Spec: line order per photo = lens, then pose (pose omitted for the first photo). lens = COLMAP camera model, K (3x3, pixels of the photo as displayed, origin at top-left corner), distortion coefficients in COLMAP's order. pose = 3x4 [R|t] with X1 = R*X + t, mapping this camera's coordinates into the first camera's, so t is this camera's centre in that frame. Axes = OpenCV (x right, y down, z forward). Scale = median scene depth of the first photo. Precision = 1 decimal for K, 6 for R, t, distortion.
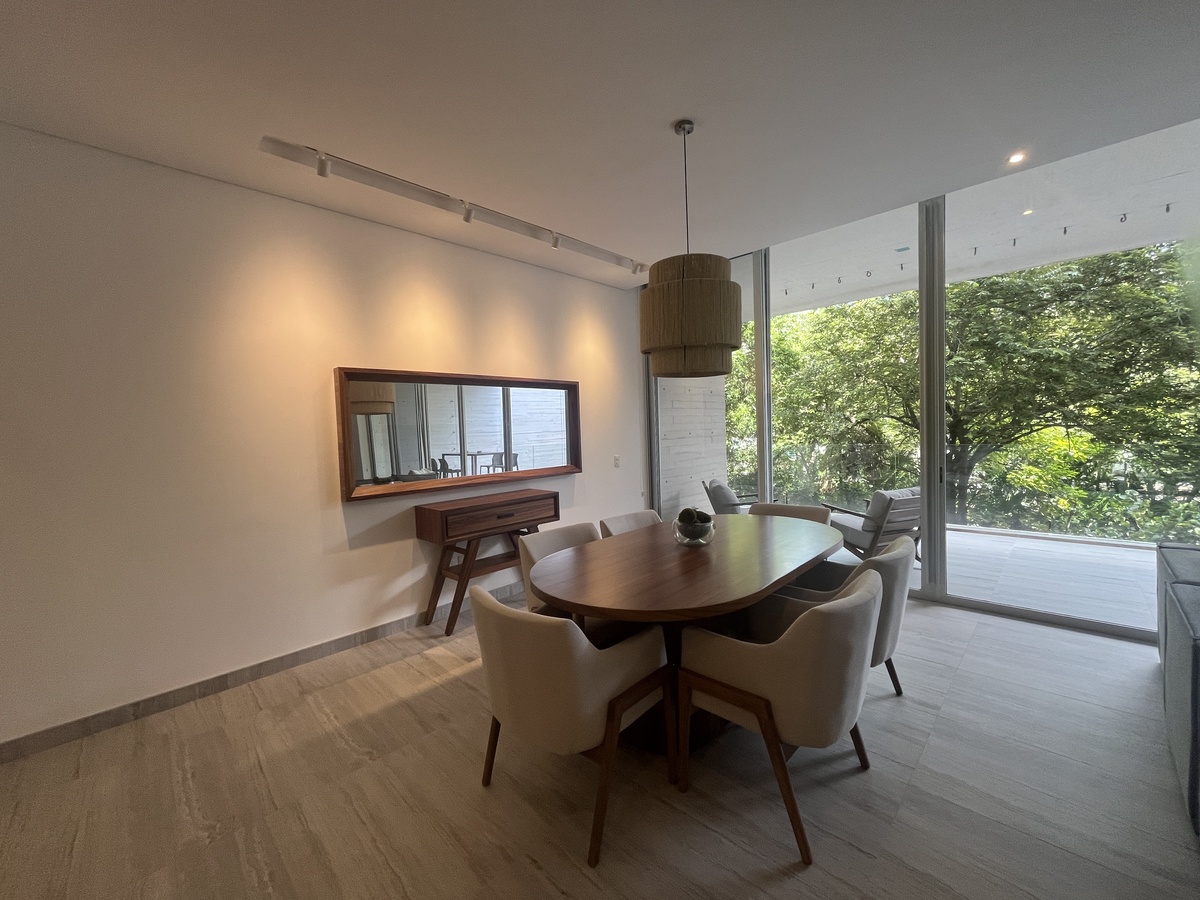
lens RADIAL K [[485.5, 0, 592.4], [0, 485.5, 445.8], [0, 0, 1]] dist [0.001741, -0.000025]
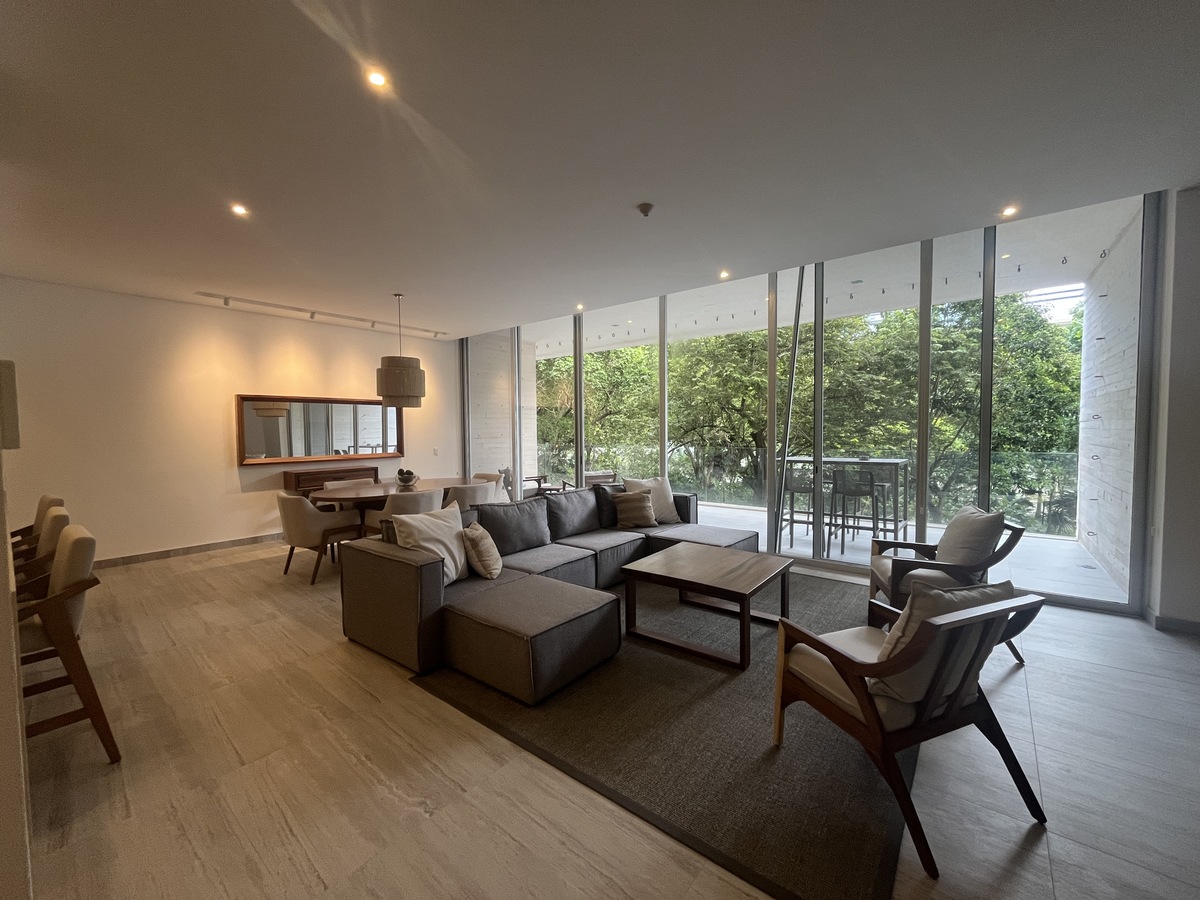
lens RADIAL K [[485.5, 0, 601.6], [0, 485.5, 449.0], [0, 0, 1]] dist [0.001741, -0.000025]
pose [[0.994702, 0.025149, 0.099673, 0.669731], [-0.025790, 0.999654, 0.005144, 0.002902], [-0.099509, -0.007688, 0.995007, -0.970526]]
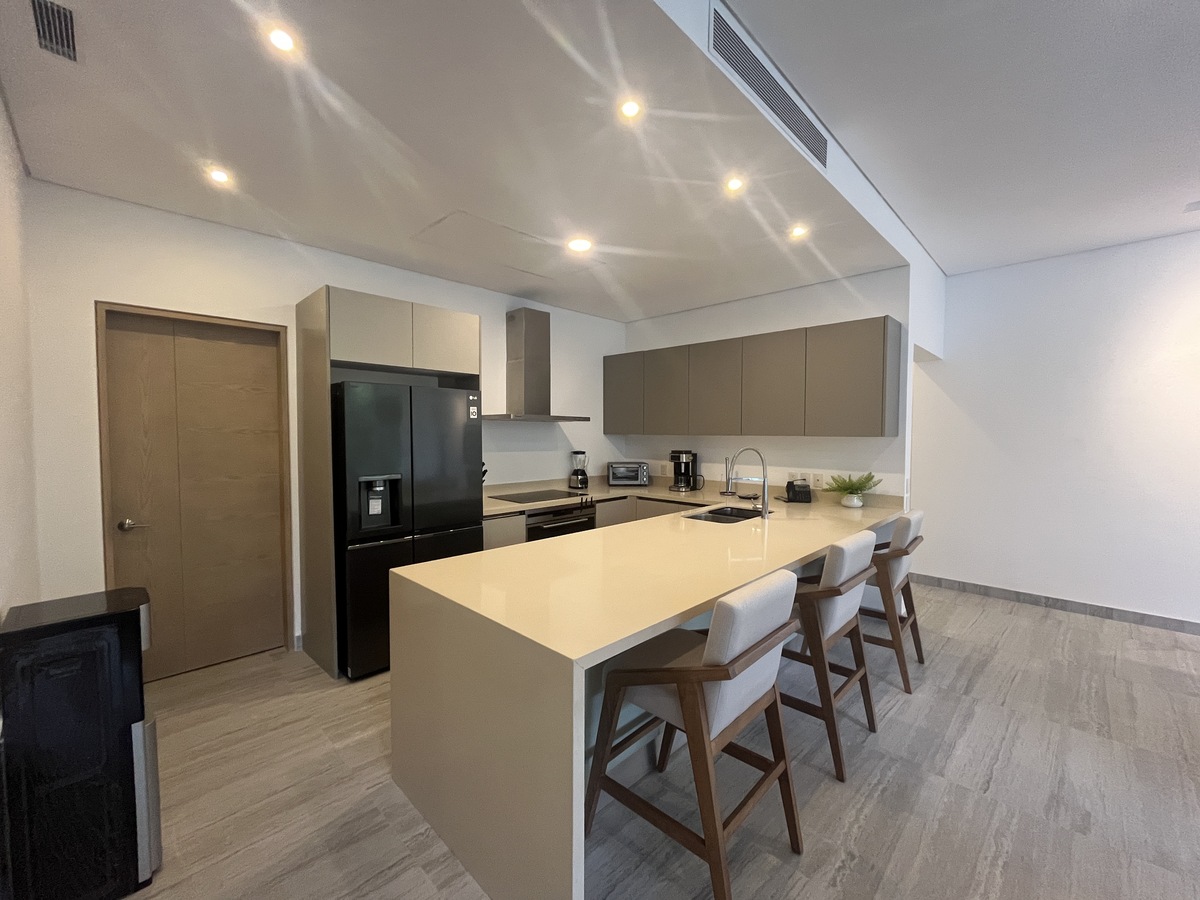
lens RADIAL K [[485.5, 0, 601.2], [0, 485.5, 448.9], [0, 0, 1]] dist [0.001741, -0.000025]
pose [[0.005250, 0.076660, -0.997043, 0.479994], [-0.037222, 0.996381, 0.076414, -0.022958], [0.999293, 0.036711, 0.008084, -0.391245]]
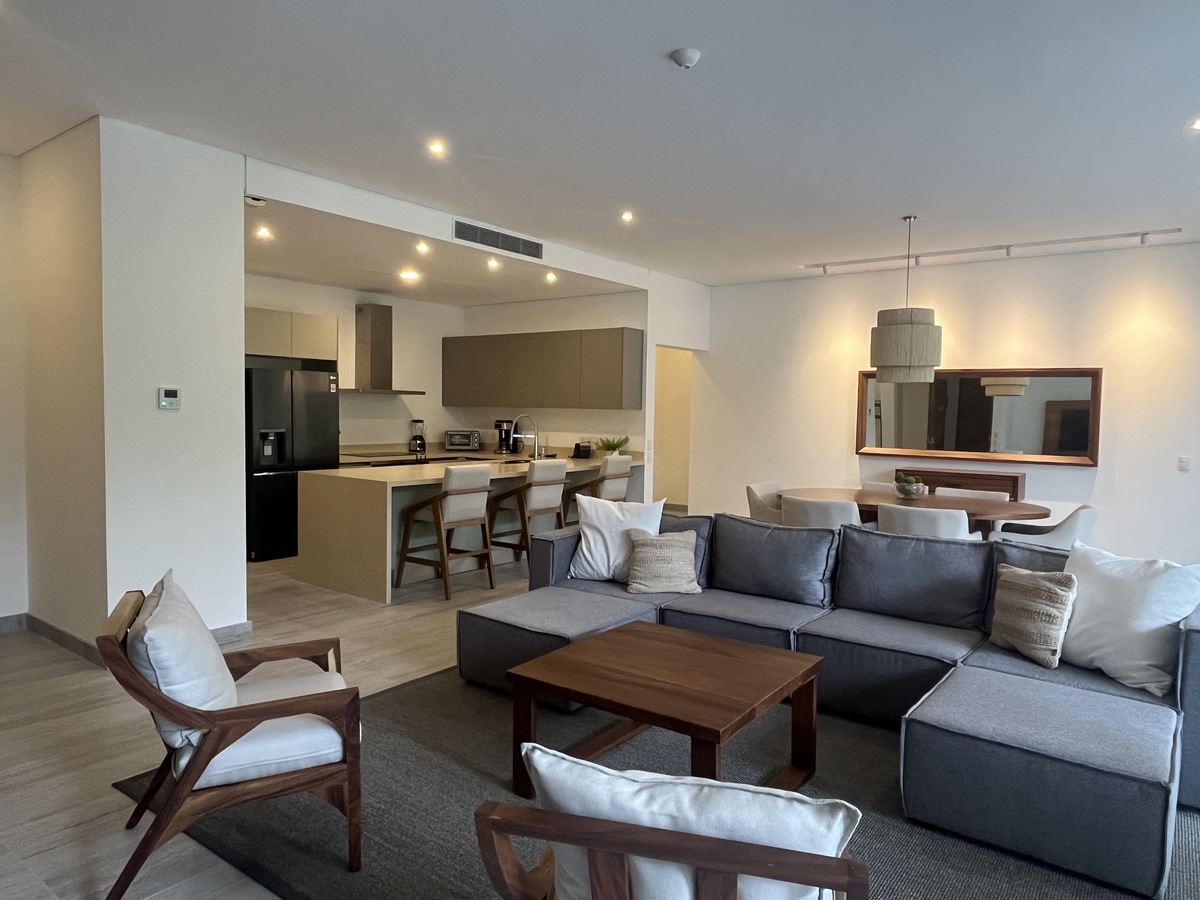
lens RADIAL K [[778.8, 0, 596.8], [0, 778.8, 451.9], [0, 0, 1]] dist [0.010640, 0.001188]
pose [[0.129666, 0.098775, -0.986626, 1.878961], [-0.057298, 0.994110, 0.091994, -0.081276], [0.989901, 0.044604, 0.134562, -0.179728]]
